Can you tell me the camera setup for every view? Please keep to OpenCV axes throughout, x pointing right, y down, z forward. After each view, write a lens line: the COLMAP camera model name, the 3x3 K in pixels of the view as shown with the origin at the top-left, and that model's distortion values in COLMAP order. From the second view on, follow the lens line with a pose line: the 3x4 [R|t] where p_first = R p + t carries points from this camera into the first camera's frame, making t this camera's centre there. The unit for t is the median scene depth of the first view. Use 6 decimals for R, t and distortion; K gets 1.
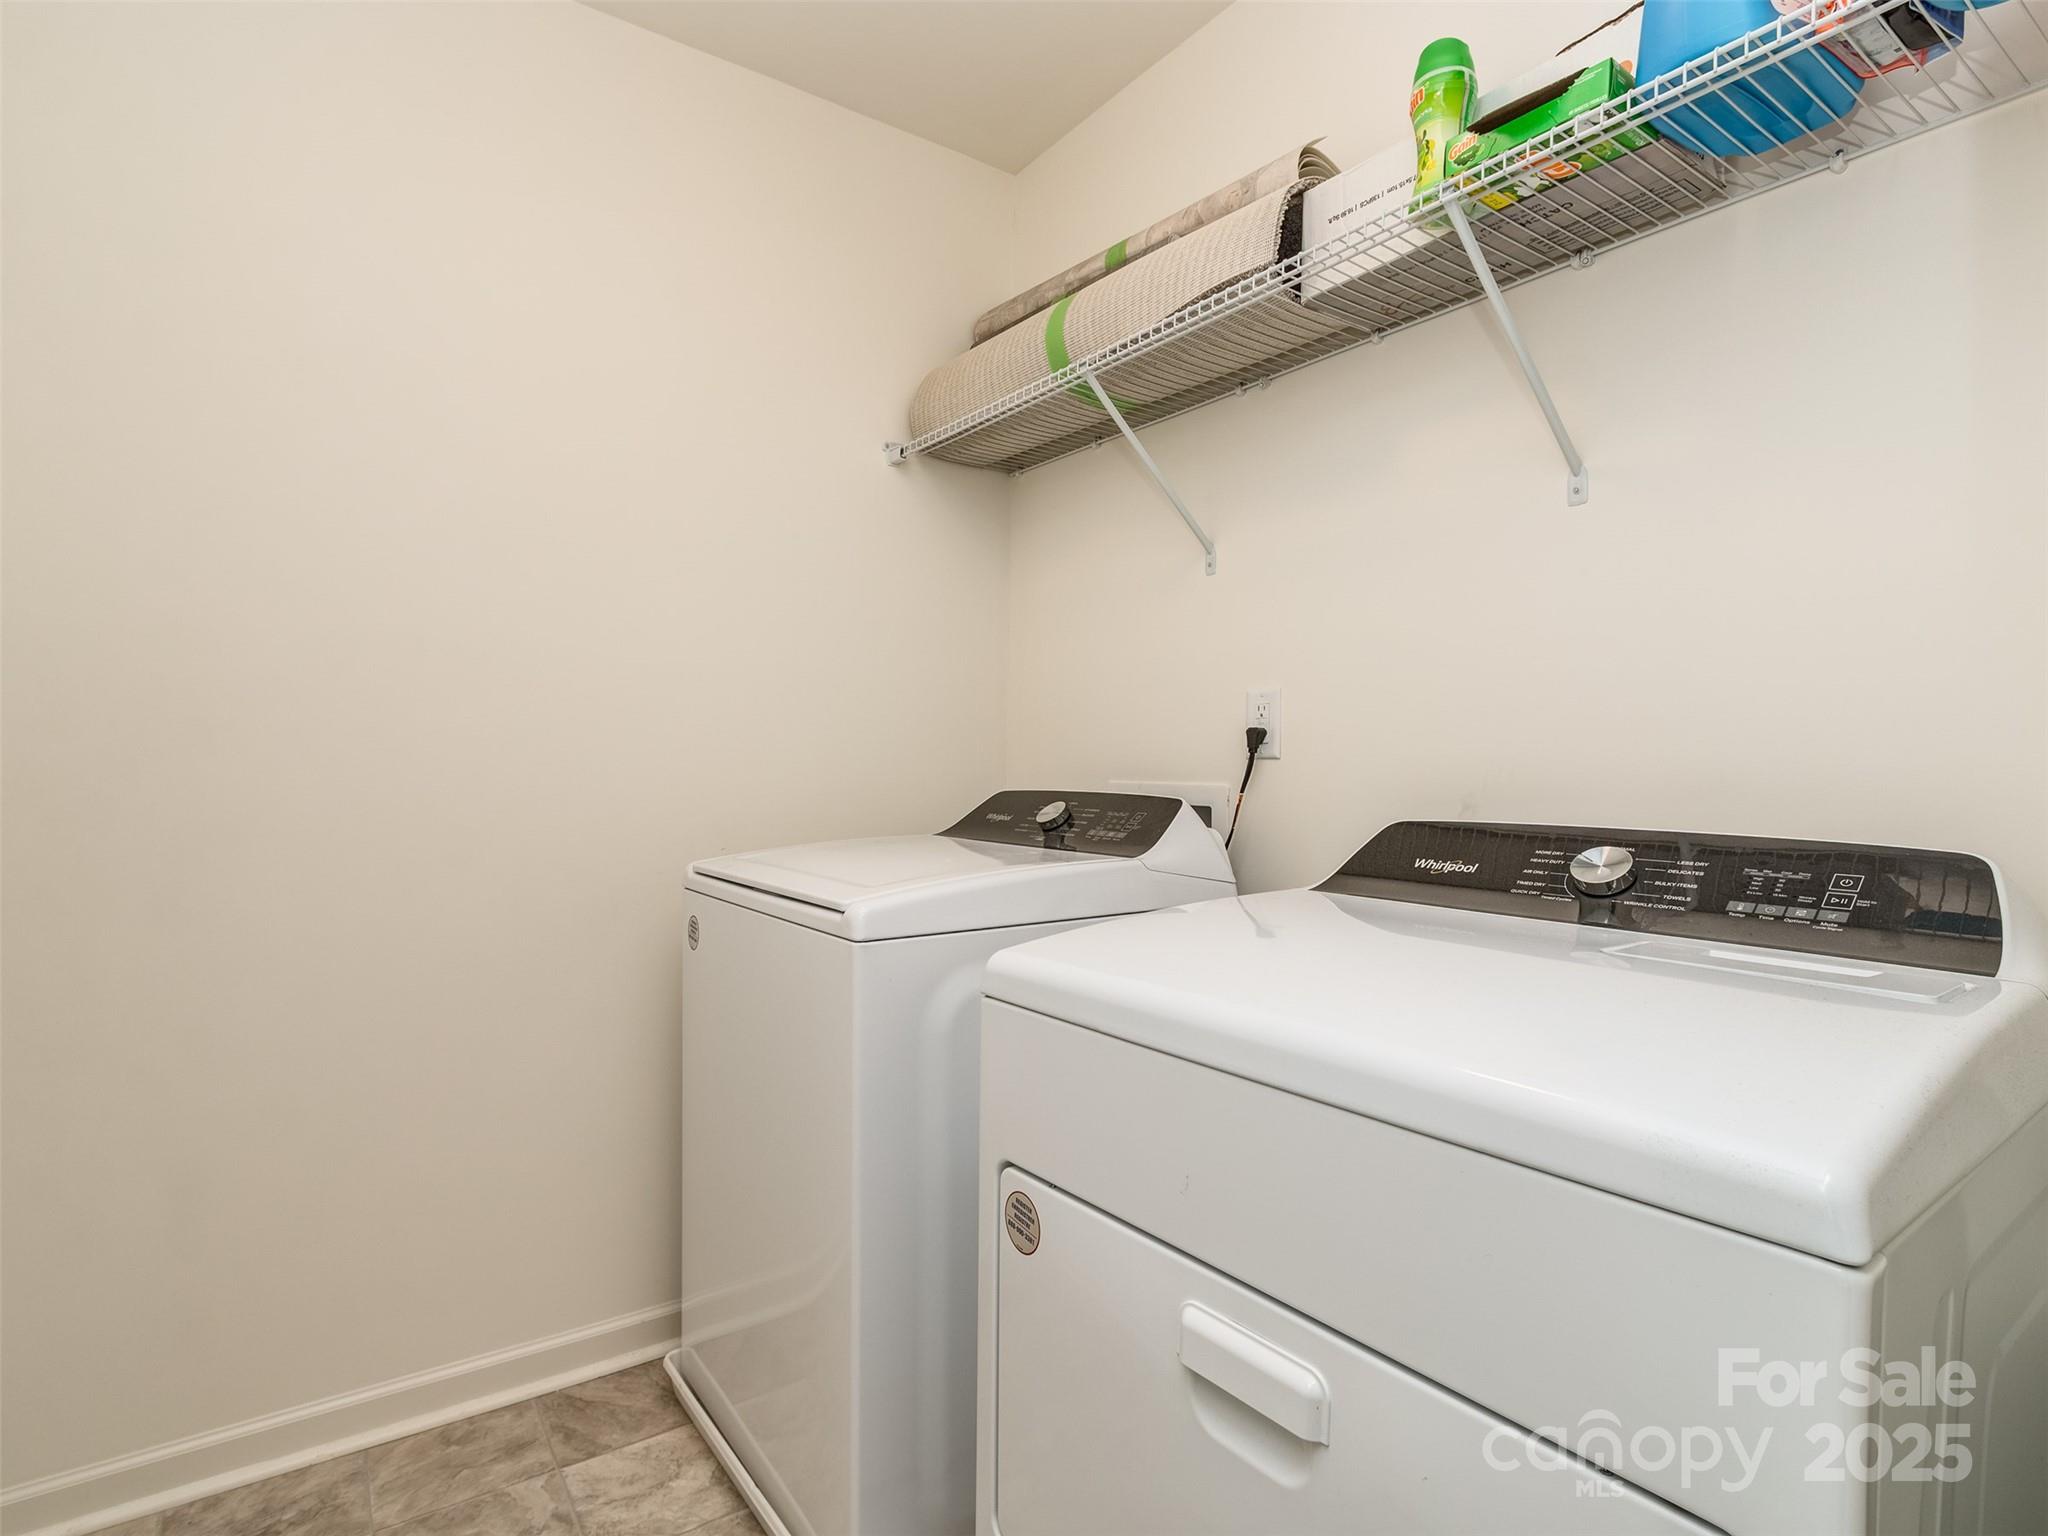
lens RADIAL K [[1067.0, 0, 1019.0], [0, 1067.0, 765.0], [0, 0, 1]] dist [0.003778, 0.000548]
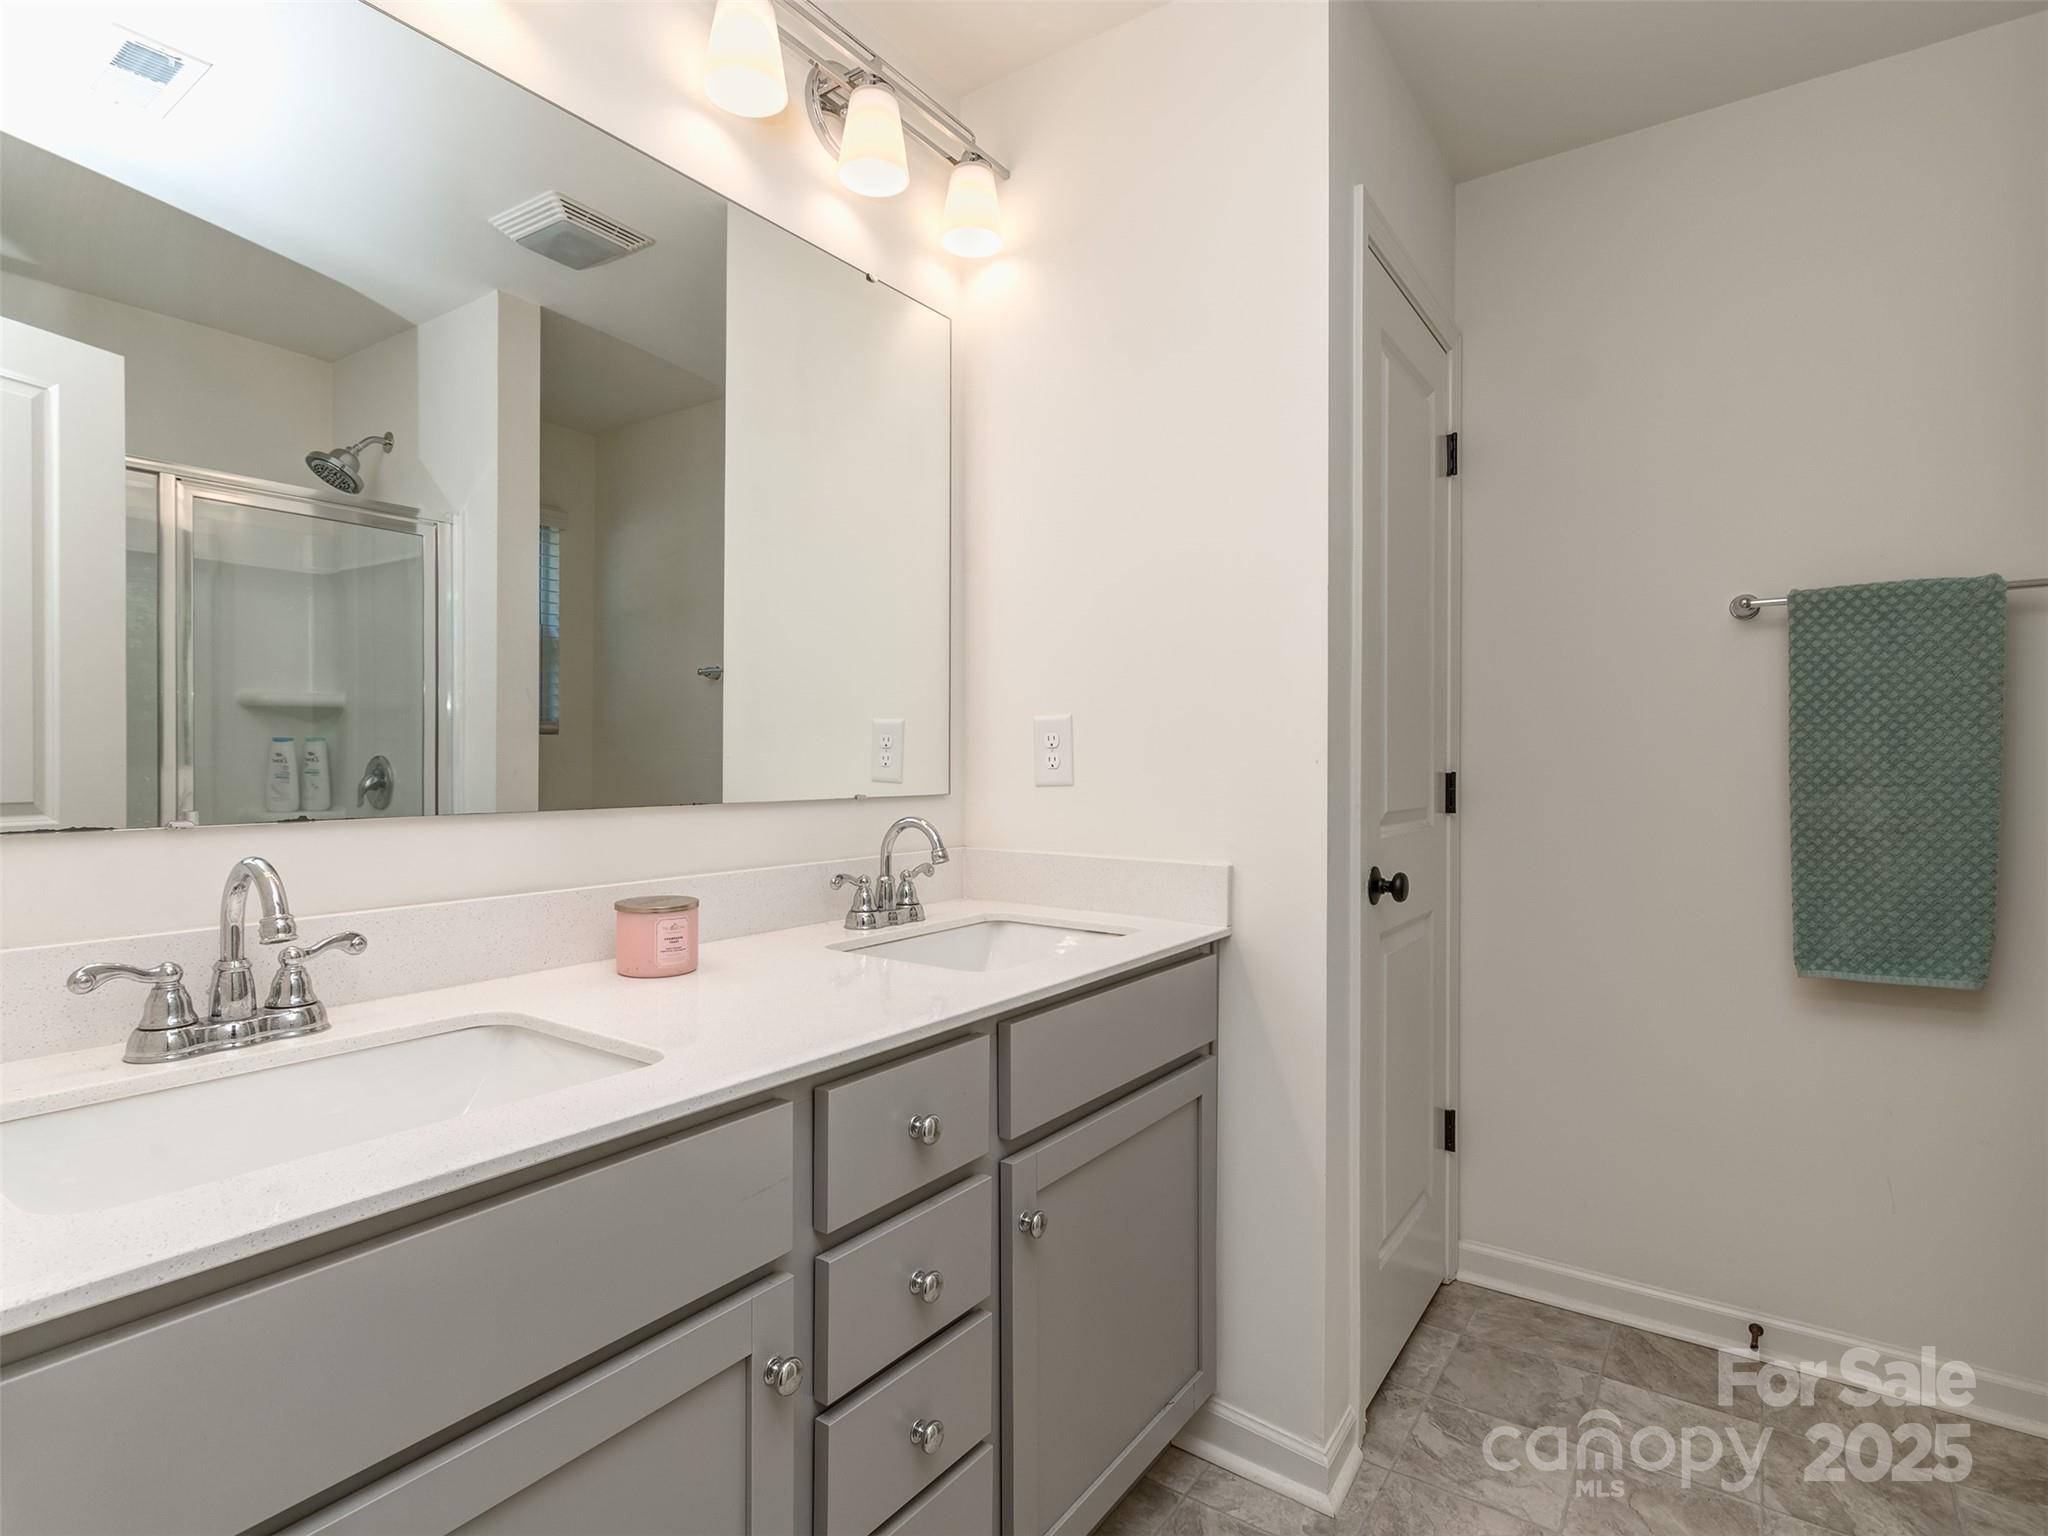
lens RADIAL K [[1067.0, 0, 1018.3], [0, 1067.0, 766.2], [0, 0, 1]] dist [0.003778, 0.000548]
pose [[0.349019, -0.002516, -0.937112, 0.445854], [-0.008883, 0.999943, -0.005993, -0.001692], [0.937074, 0.010416, 0.348976, -0.021597]]
